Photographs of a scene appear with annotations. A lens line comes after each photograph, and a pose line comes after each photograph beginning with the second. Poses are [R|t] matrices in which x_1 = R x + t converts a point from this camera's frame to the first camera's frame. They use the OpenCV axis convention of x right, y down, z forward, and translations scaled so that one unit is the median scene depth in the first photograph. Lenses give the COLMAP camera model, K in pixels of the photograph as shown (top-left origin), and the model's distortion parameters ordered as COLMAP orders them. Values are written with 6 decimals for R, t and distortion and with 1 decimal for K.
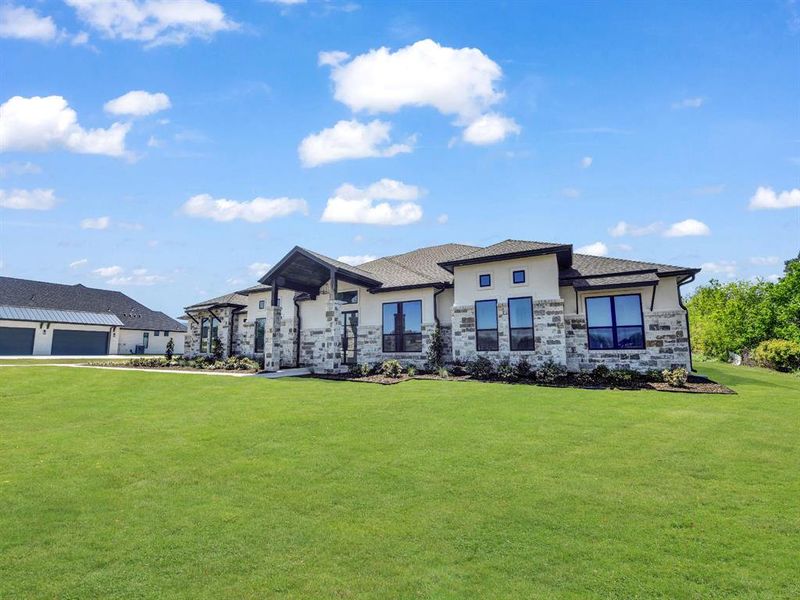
lens RADIAL K [[327.5, 0, 401.8], [0, 327.5, 304.6], [0, 0, 1]] dist [-0.017090, 0.000022]
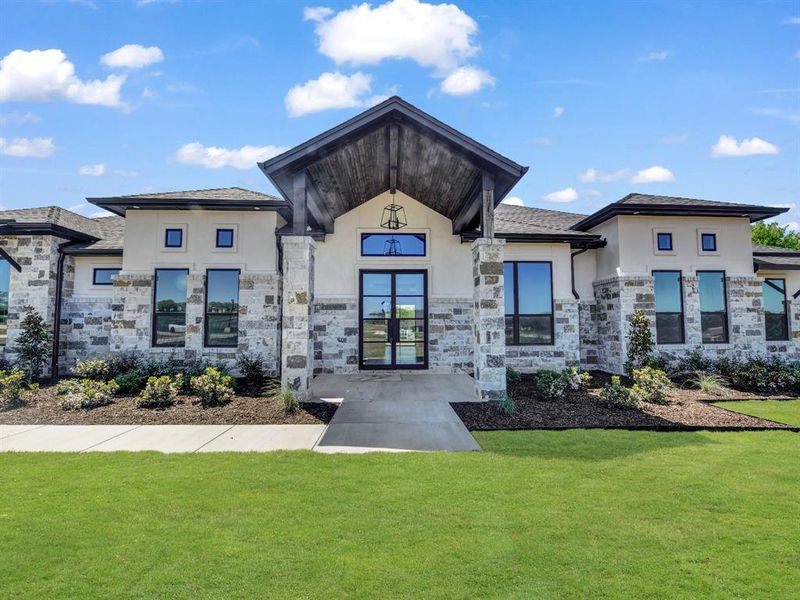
lens RADIAL K [[327.5, 0, 401.8], [0, 327.5, 304.6], [0, 0, 1]] dist [-0.017090, 0.000022]
pose [[0.863246, 0.041275, 0.503093, -0.493482], [-0.074975, 0.996081, 0.046927, 0.059727], [-0.499184, -0.078229, 0.862958, 0.602387]]
